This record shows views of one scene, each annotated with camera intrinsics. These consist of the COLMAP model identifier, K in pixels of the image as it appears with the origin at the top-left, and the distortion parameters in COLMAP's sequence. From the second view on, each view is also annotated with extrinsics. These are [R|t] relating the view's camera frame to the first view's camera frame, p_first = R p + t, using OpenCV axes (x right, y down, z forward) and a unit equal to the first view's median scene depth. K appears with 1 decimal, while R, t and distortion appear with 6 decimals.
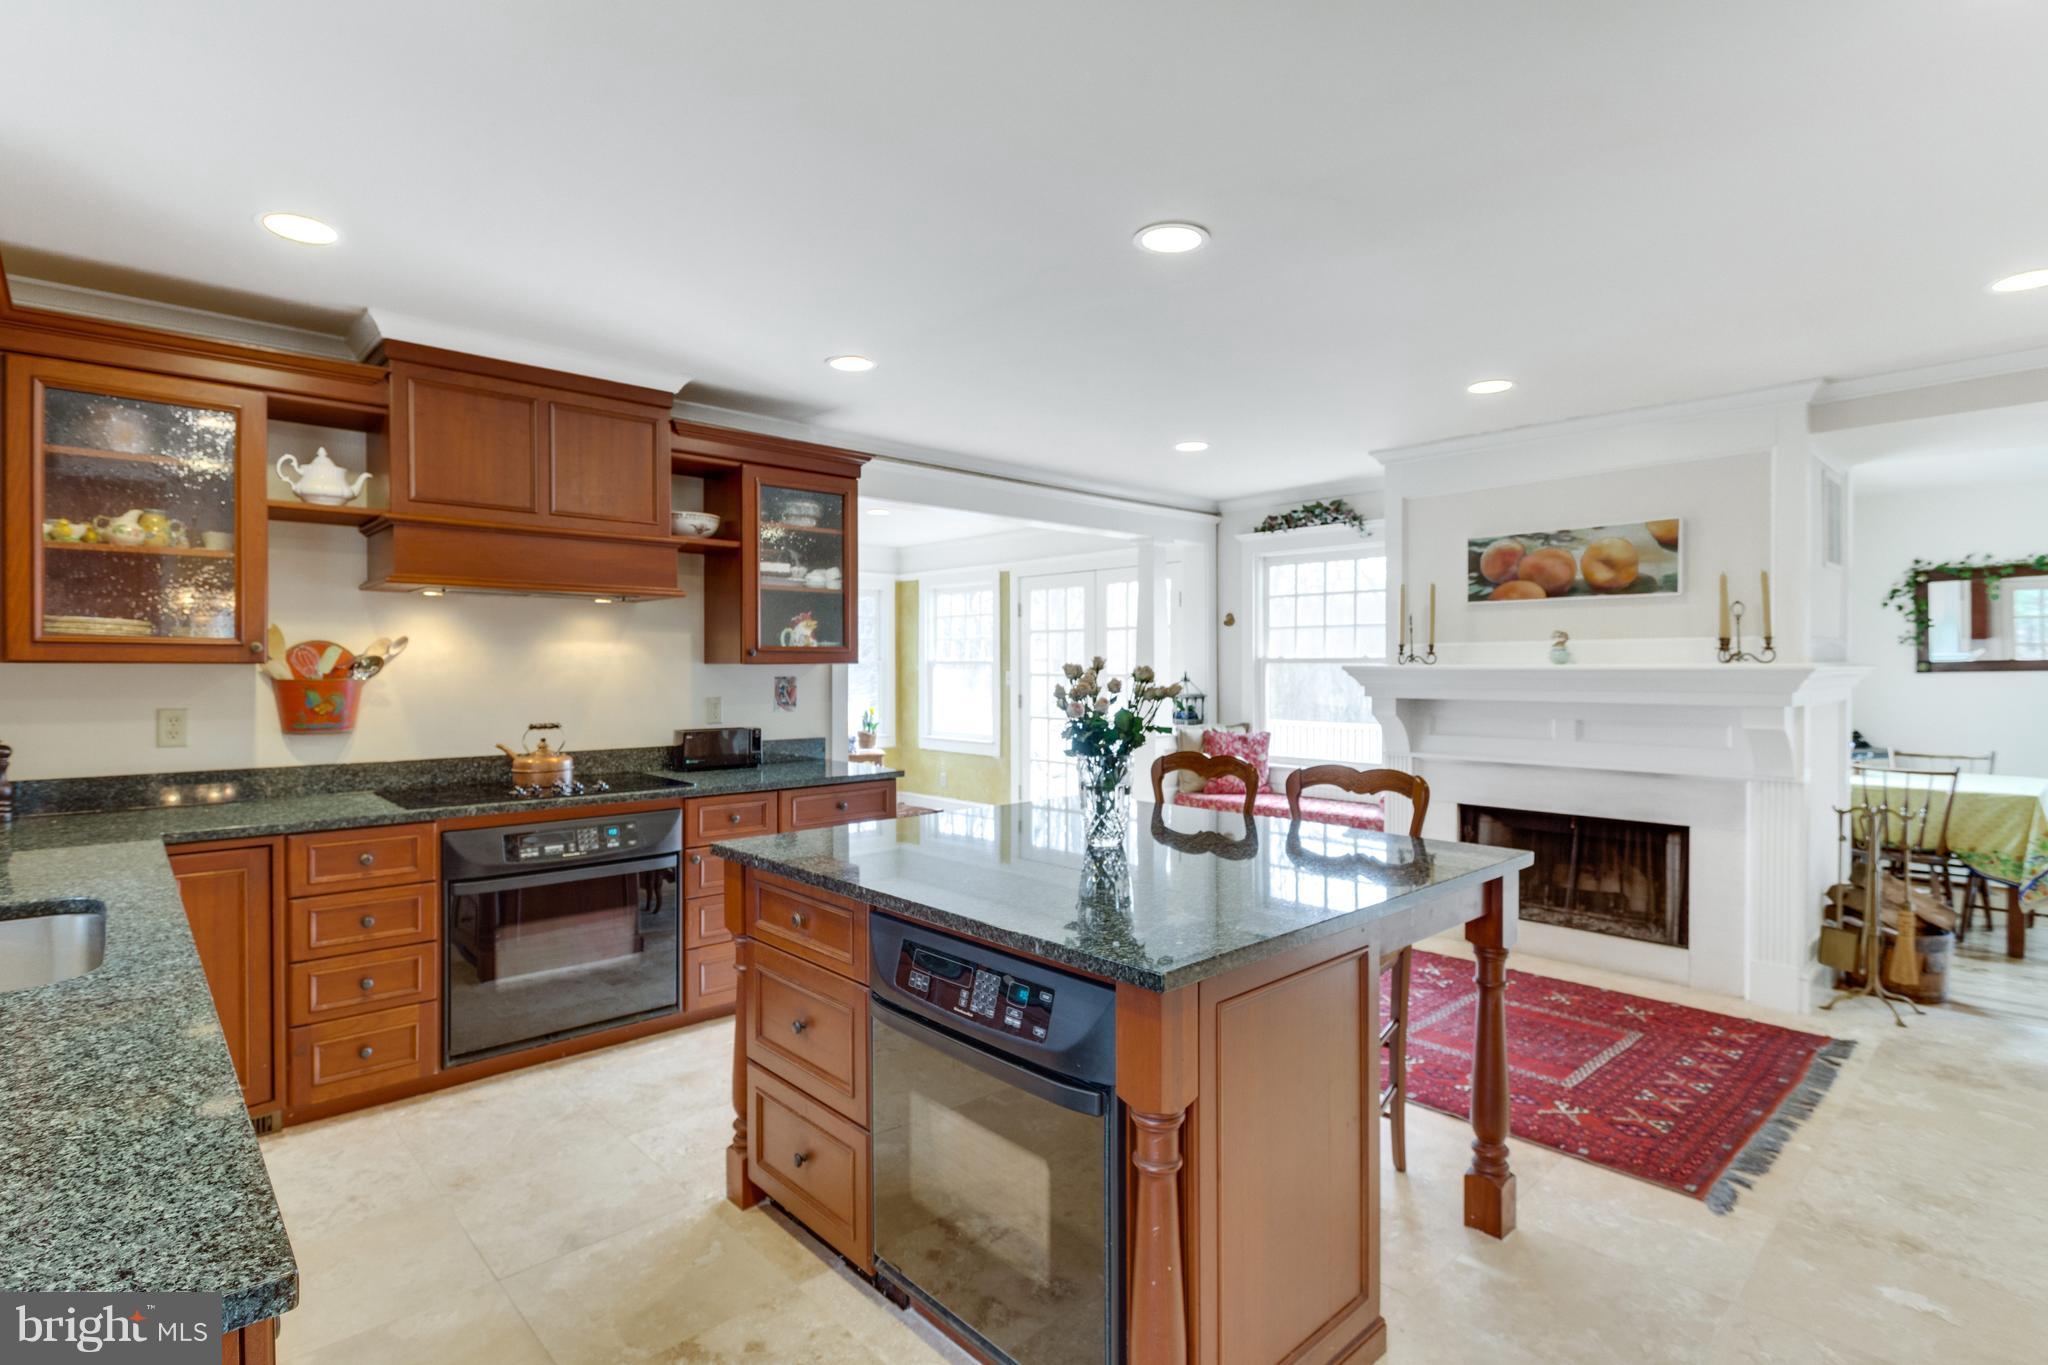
lens RADIAL K [[1011.9, 0, 1023.5], [0, 1011.9, 676.8], [0, 0, 1]] dist [0.006855, 0.000483]
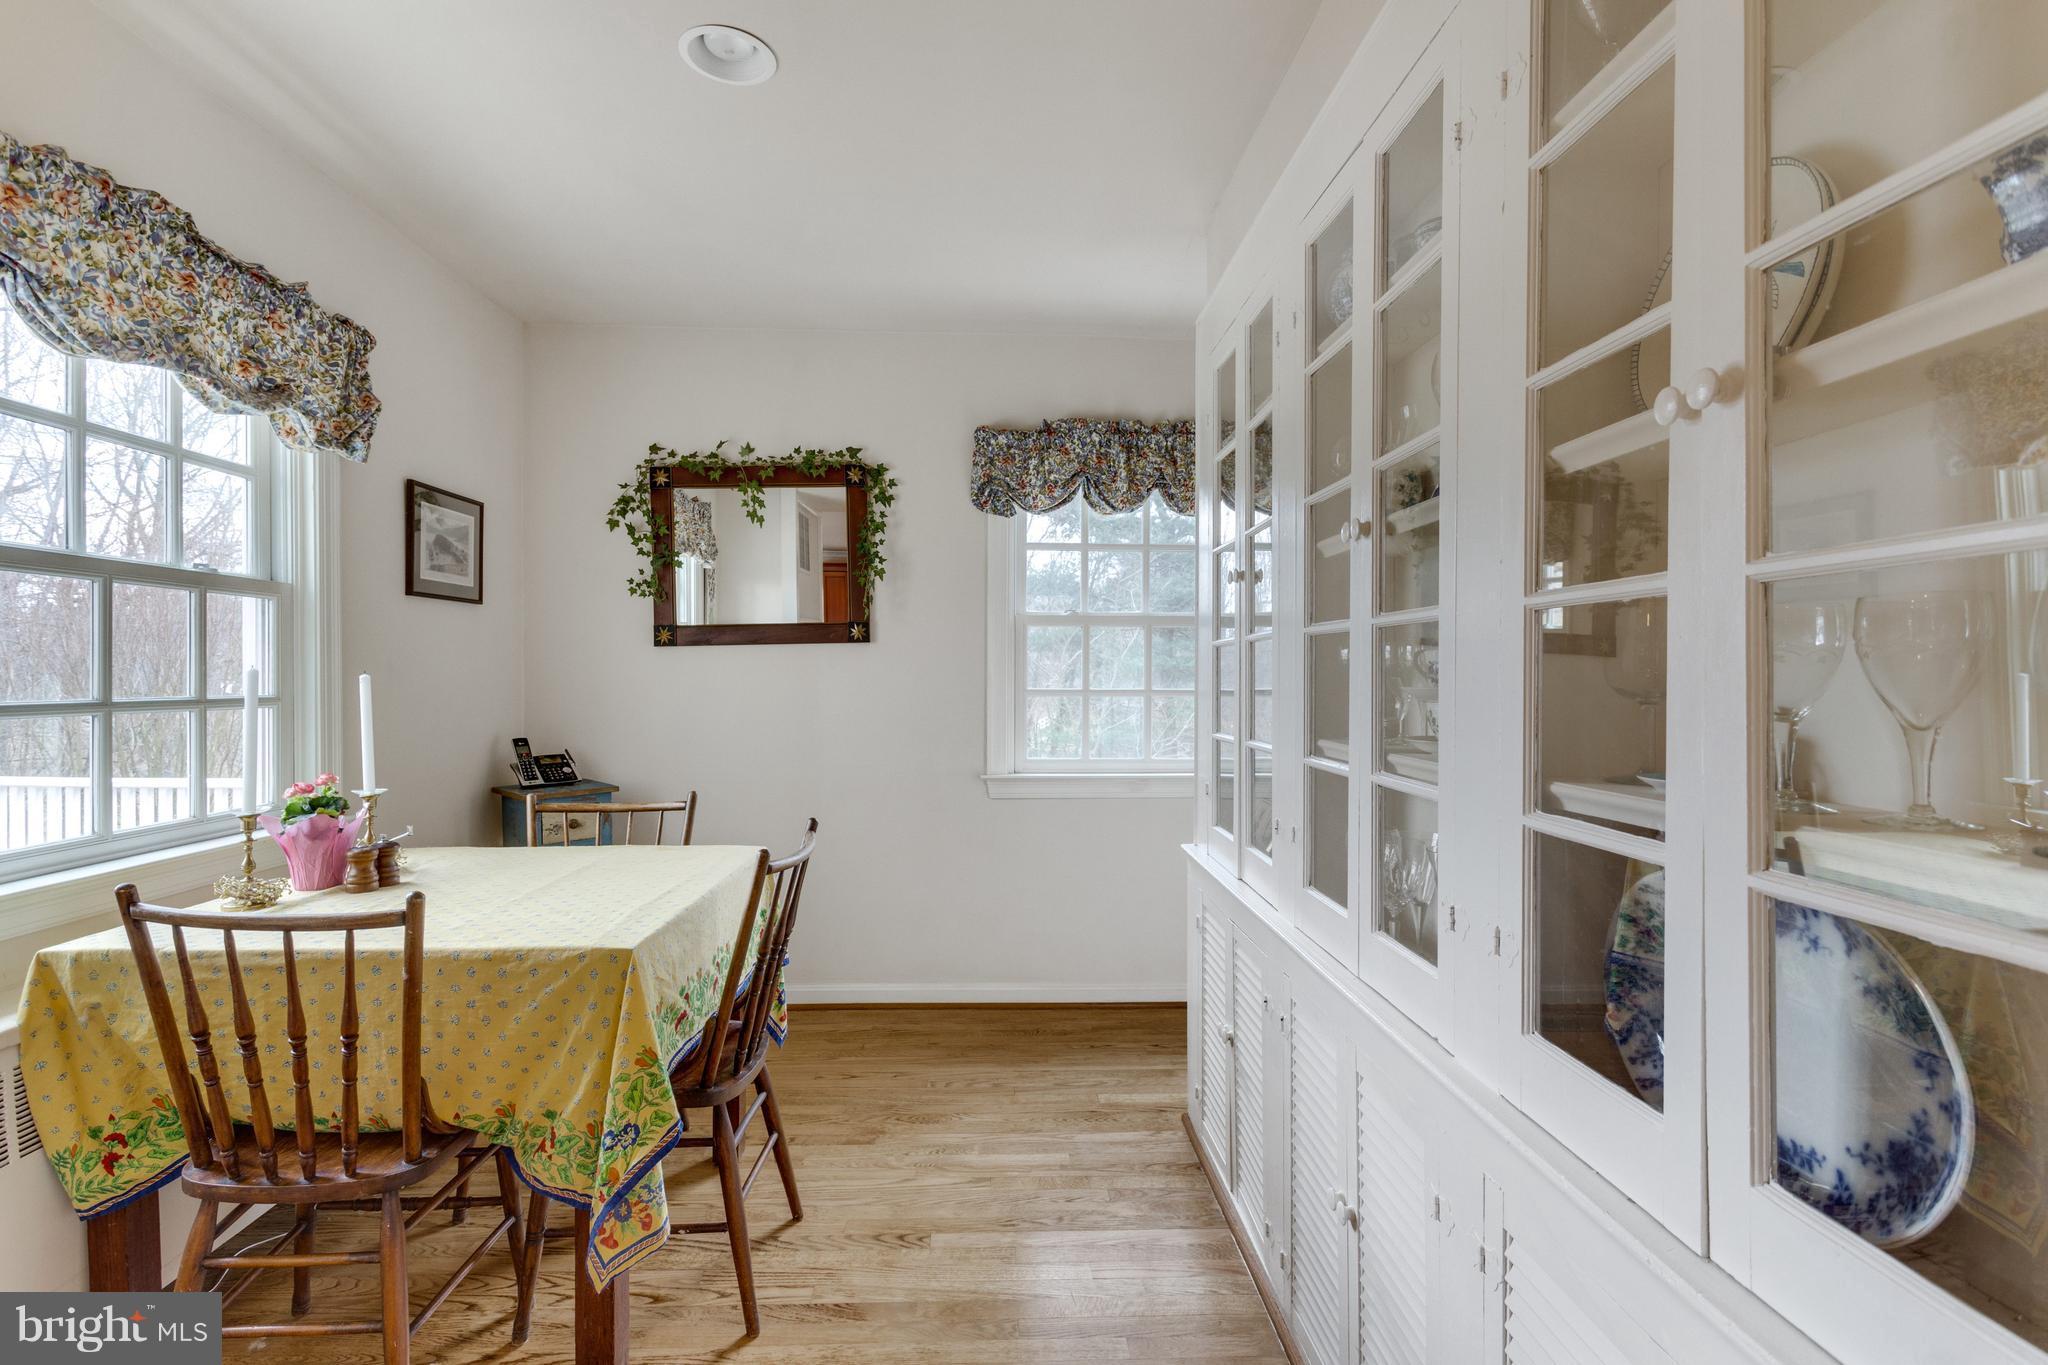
lens RADIAL K [[1011.9, 0, 1023.4], [0, 1011.9, 682.2], [0, 0, 1]] dist [0.006855, 0.000483]
pose [[0.658883, -0.003594, 0.752237, 0.592218], [0.009002, 0.999955, -0.003108, 0.019413], [-0.752191, 0.008819, 0.658886, 0.479753]]
